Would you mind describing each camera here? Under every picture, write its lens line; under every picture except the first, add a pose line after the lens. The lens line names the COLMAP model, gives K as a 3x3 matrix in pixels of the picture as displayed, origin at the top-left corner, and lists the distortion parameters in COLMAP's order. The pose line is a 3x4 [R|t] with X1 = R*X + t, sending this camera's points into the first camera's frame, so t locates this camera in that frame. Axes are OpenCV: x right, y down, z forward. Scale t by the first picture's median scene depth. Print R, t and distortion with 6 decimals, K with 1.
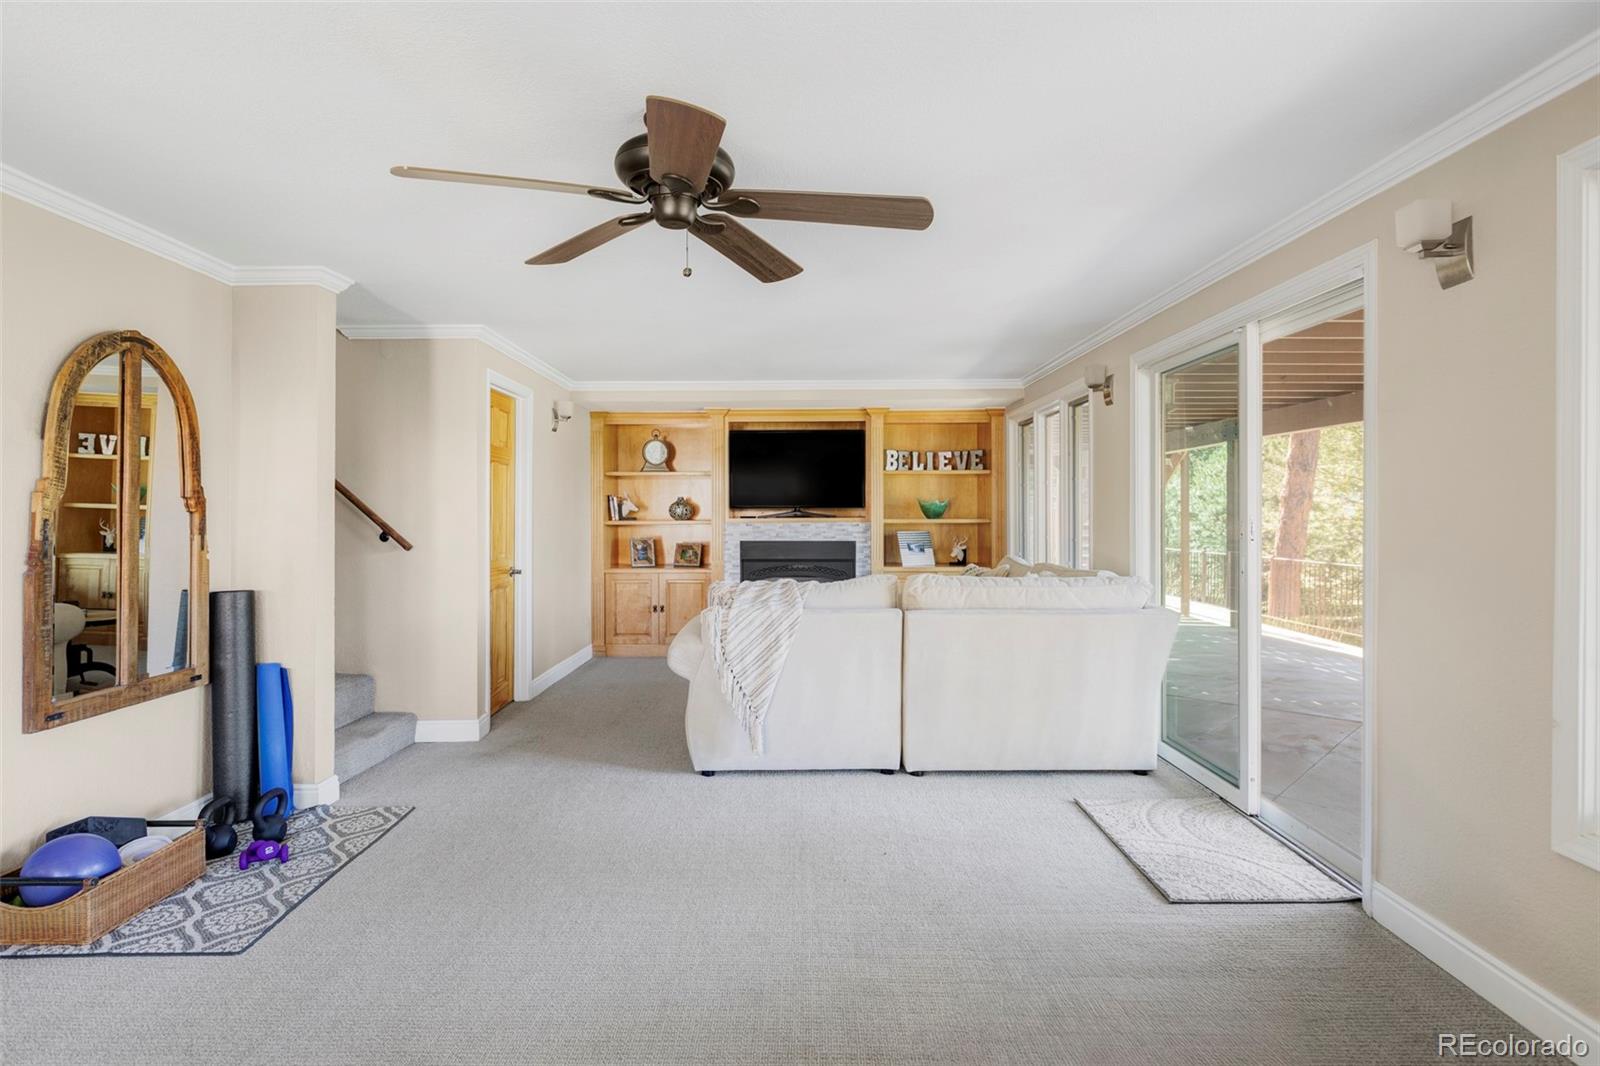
lens RADIAL K [[846.2, 0, 800.0], [0, 846.2, 533.0], [0, 0, 1]] dist [0.000962, 0.000038]
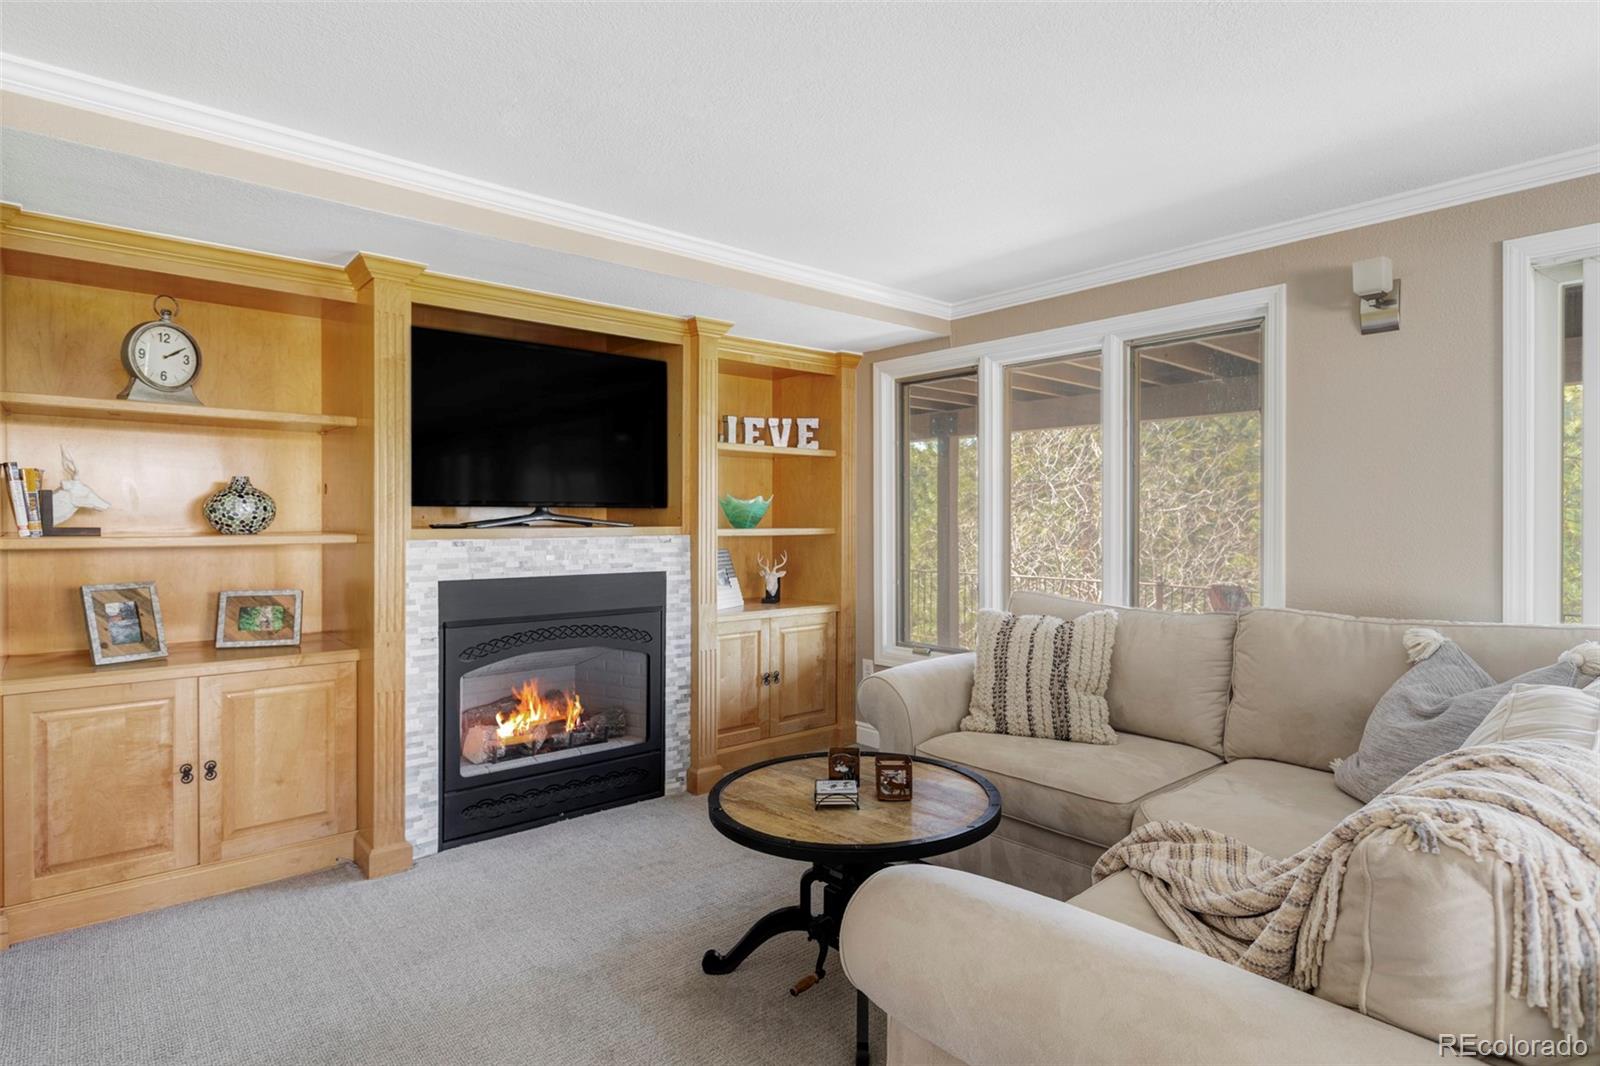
lens RADIAL K [[846.2, 0, 800.0], [0, 846.2, 533.0], [0, 0, 1]] dist [0.000962, 0.000038]
pose [[0.752993, -0.008868, 0.657968, -0.211462], [0.015494, 0.999871, -0.004256, -0.010447], [-0.657846, 0.013400, 0.753033, 0.537548]]
